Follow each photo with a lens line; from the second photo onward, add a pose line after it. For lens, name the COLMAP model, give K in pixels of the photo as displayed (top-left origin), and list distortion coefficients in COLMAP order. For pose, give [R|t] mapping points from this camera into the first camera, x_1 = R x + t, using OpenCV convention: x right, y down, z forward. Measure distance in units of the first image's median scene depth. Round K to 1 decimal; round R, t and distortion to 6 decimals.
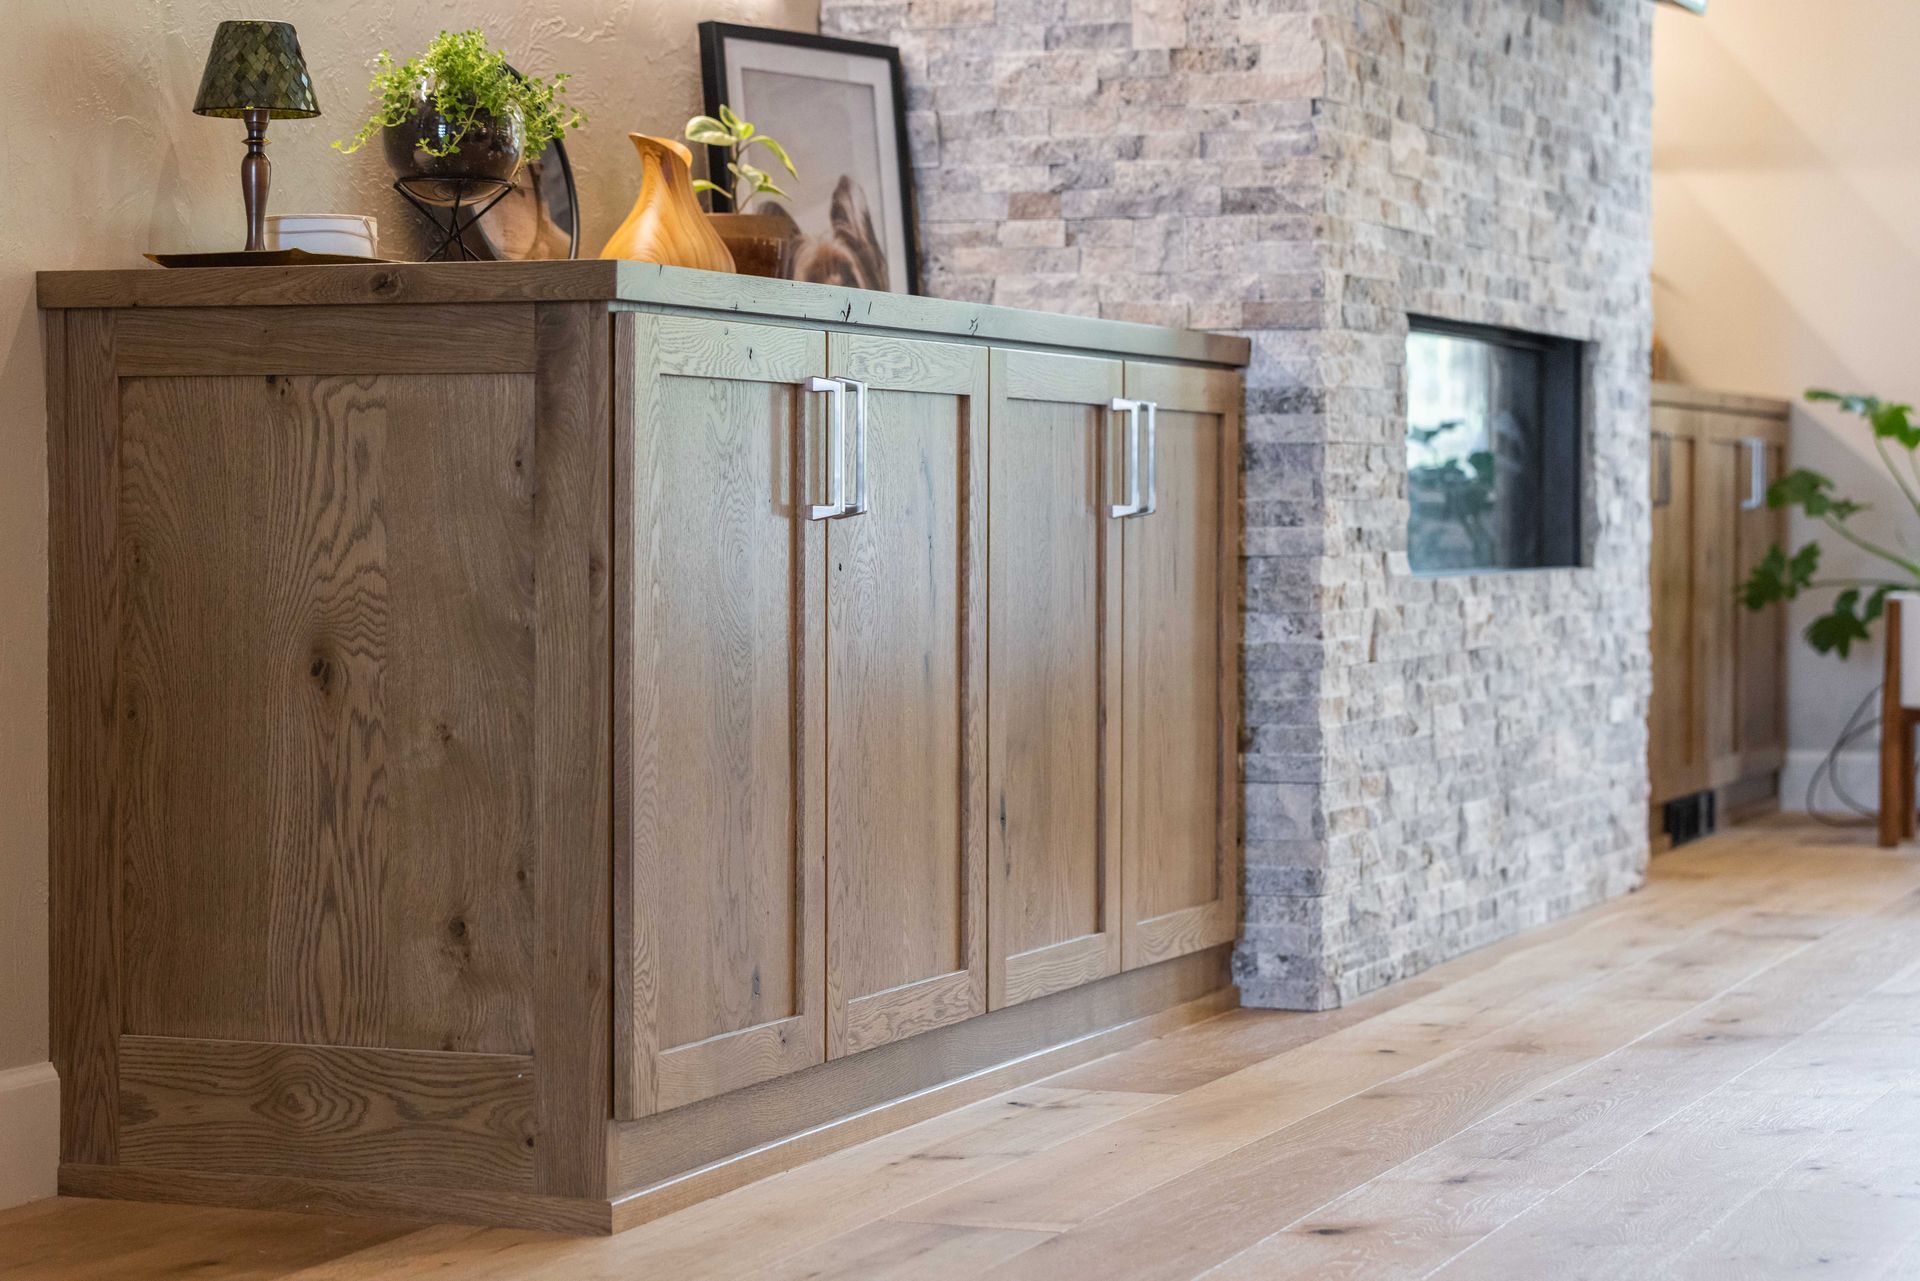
lens RADIAL K [[4350.0, 0, 960.0], [0, 4350.0, 641.3], [0, 0, 1]] dist [-0.026703, -0.153895]
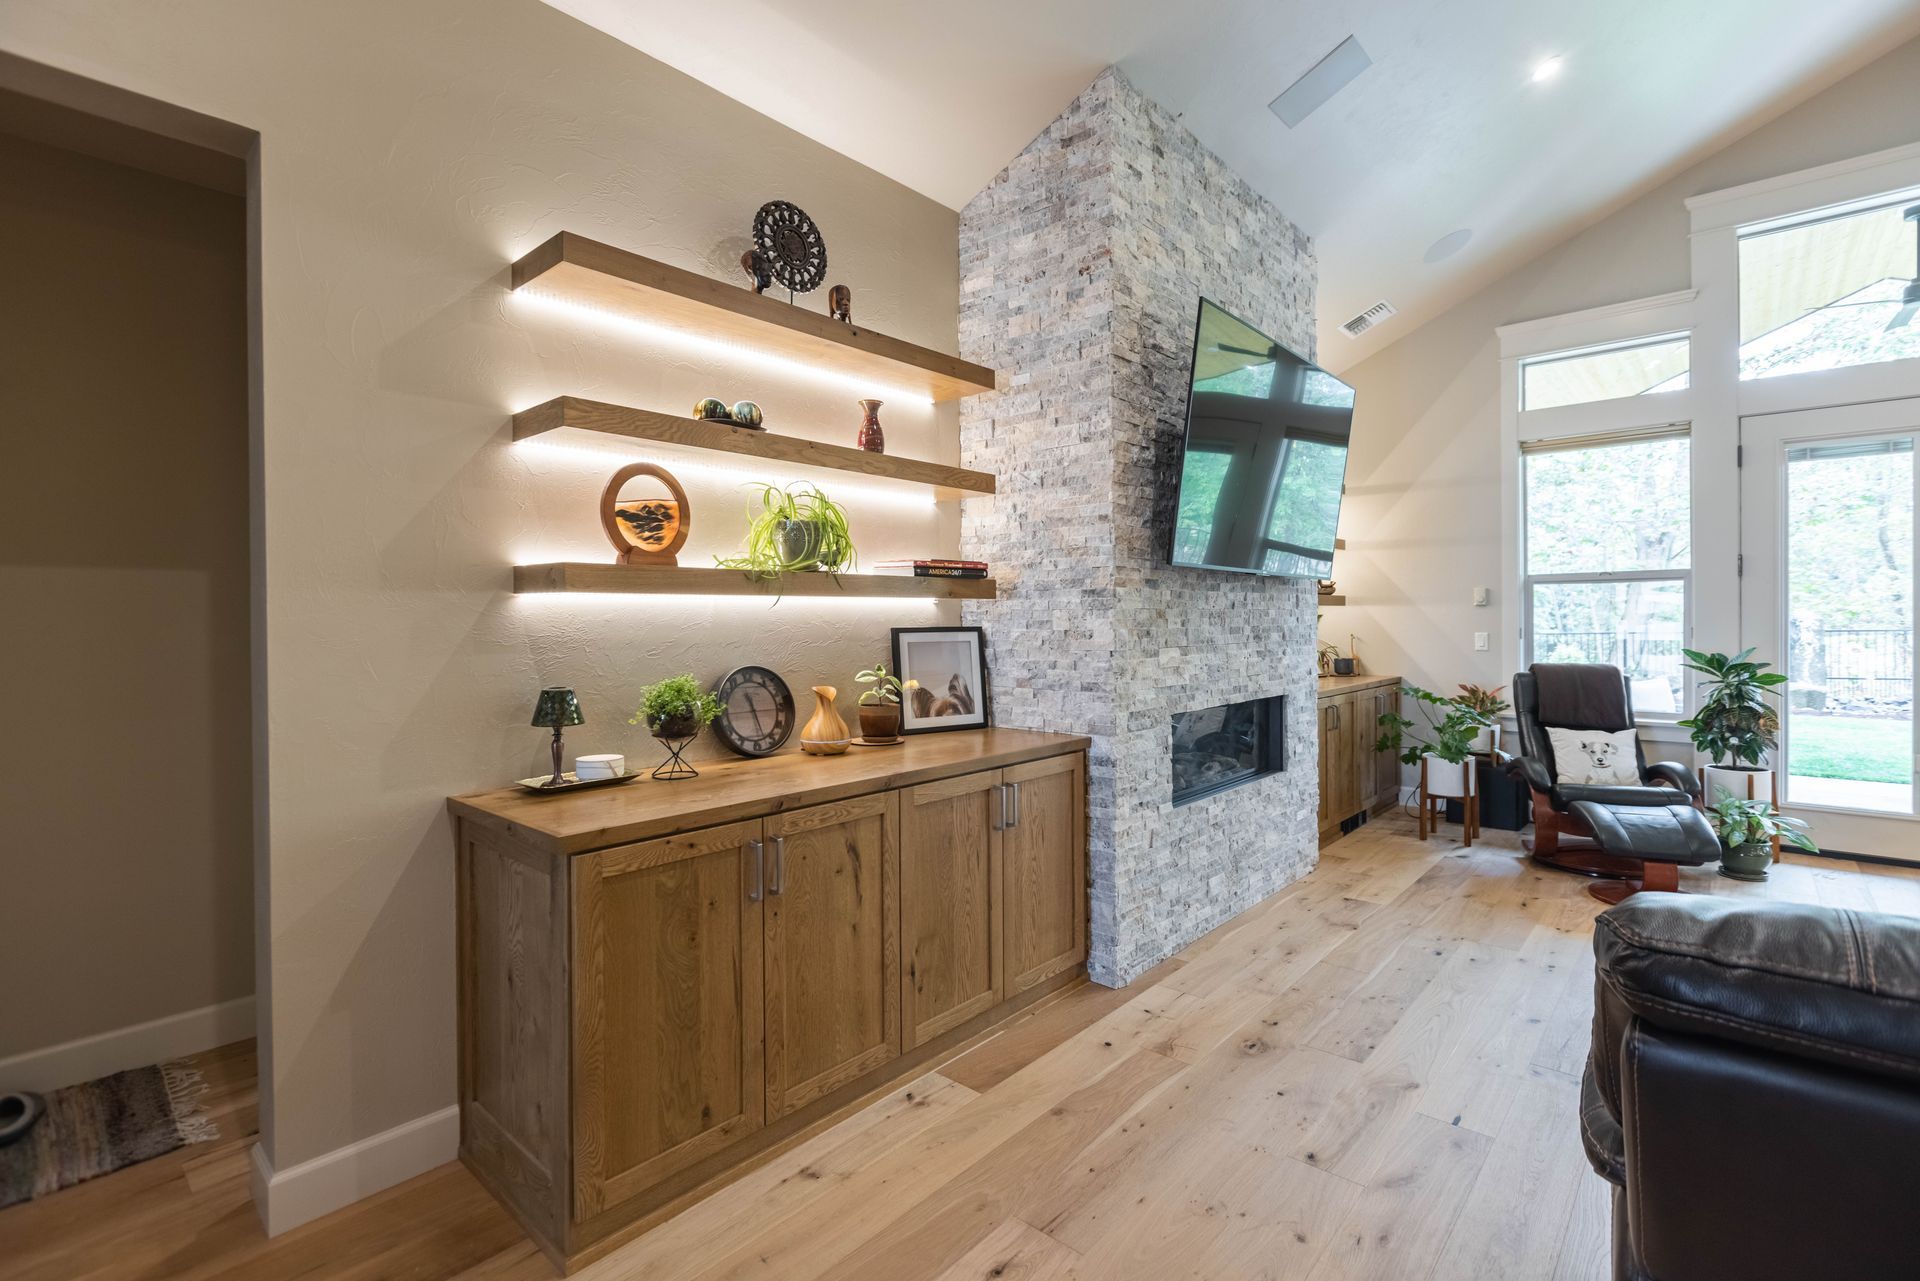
lens RADIAL K [[877.8, 0, 959.7], [0, 877.8, 625.5], [0, 0, 1]] dist [-0.005334, -0.000200]
pose [[0.936921, -0.006549, -0.349479, 0.183263], [-0.001432, 0.999744, -0.022573, -0.127686], [0.349537, 0.021650, 0.936672, 0.454691]]
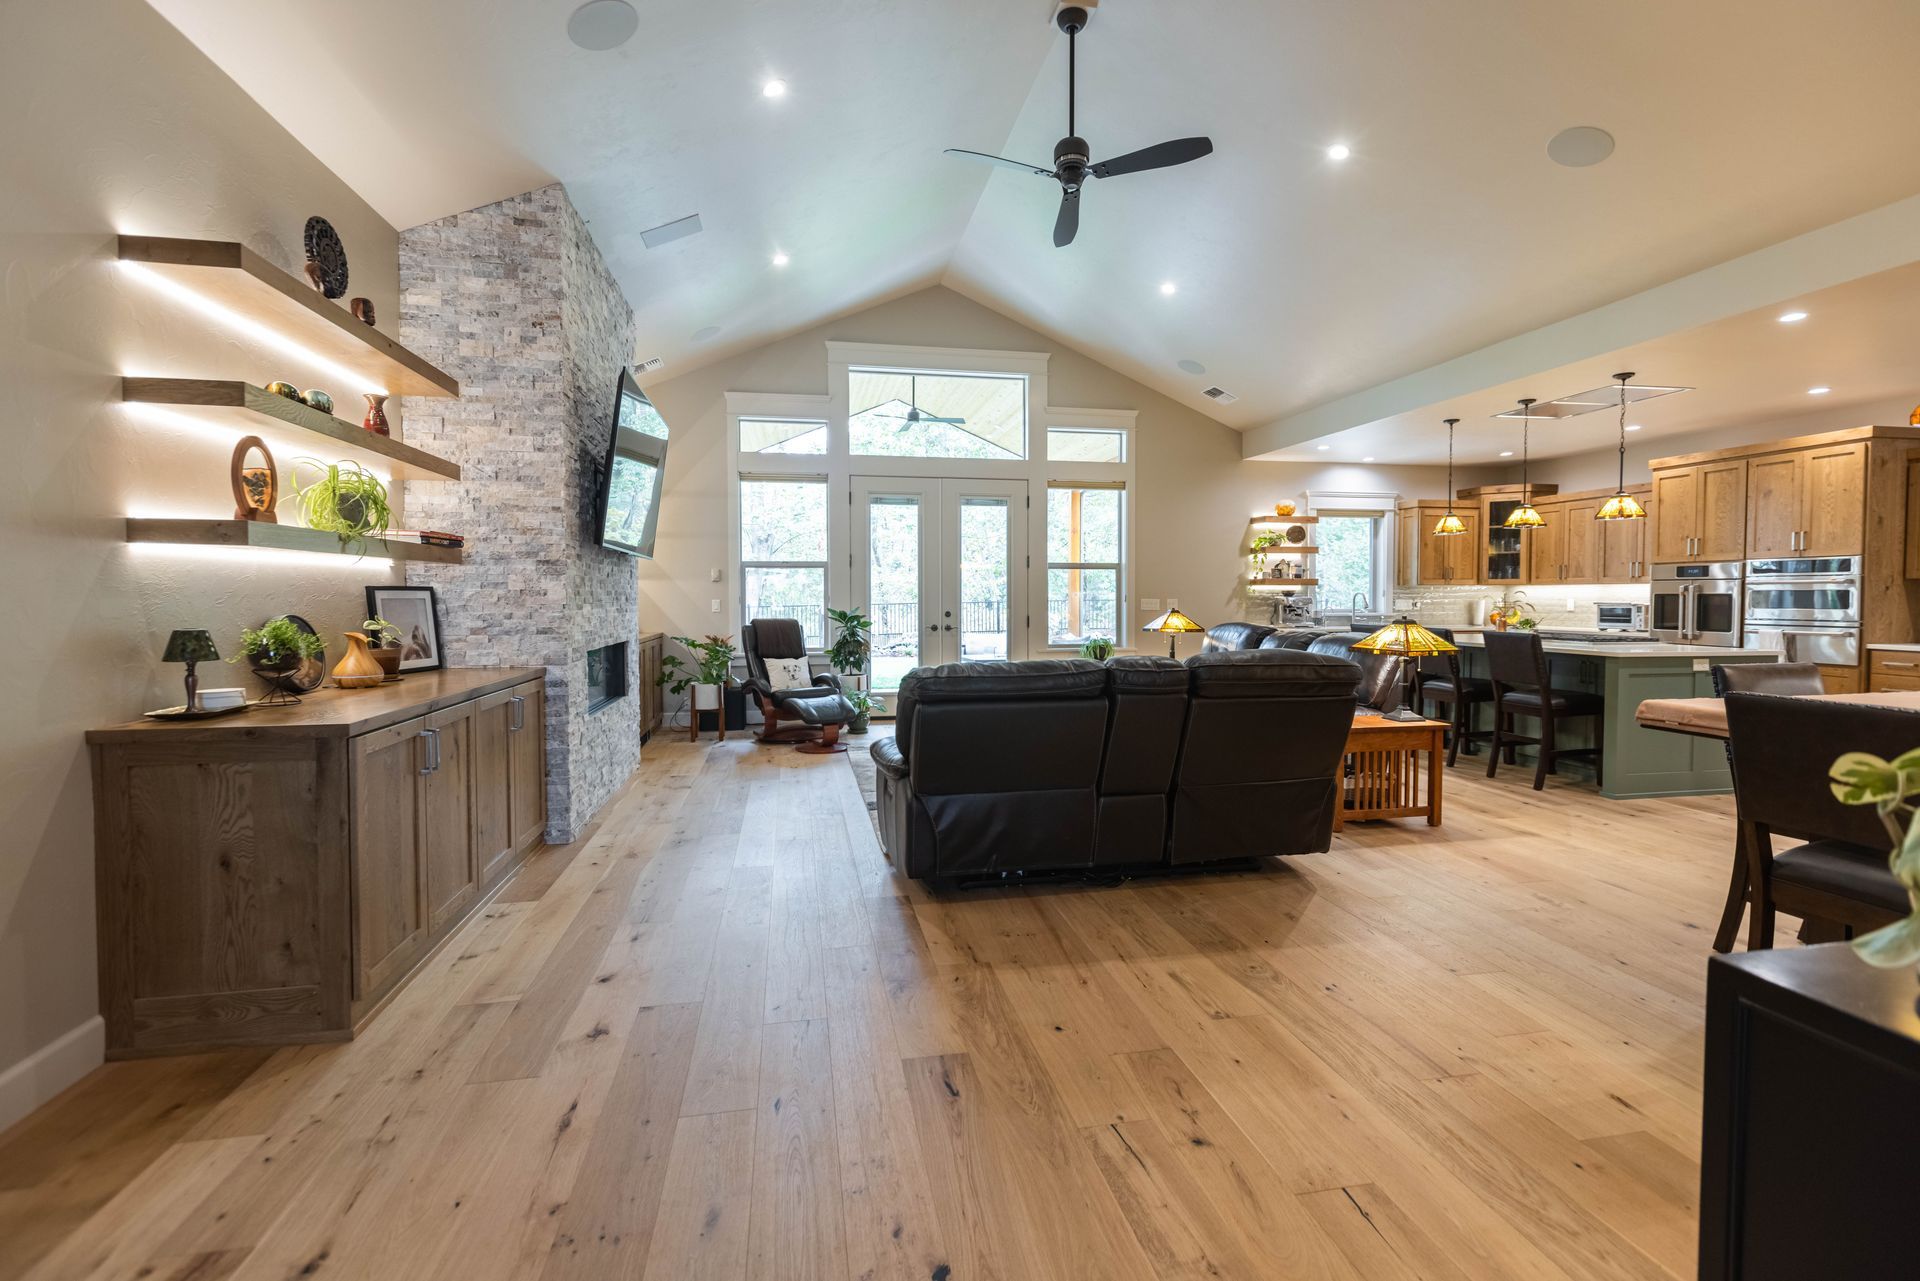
lens RADIAL K [[855.8, 0, 958.7], [0, 855.8, 622.0], [0, 0, 1]] dist [0.013280, -0.006050]
pose [[0.846084, -0.019425, 0.532696, -0.025977], [0.019297, 0.999797, 0.005808, -0.106791], [-0.532701, 0.005365, 0.846287, 0.182539]]
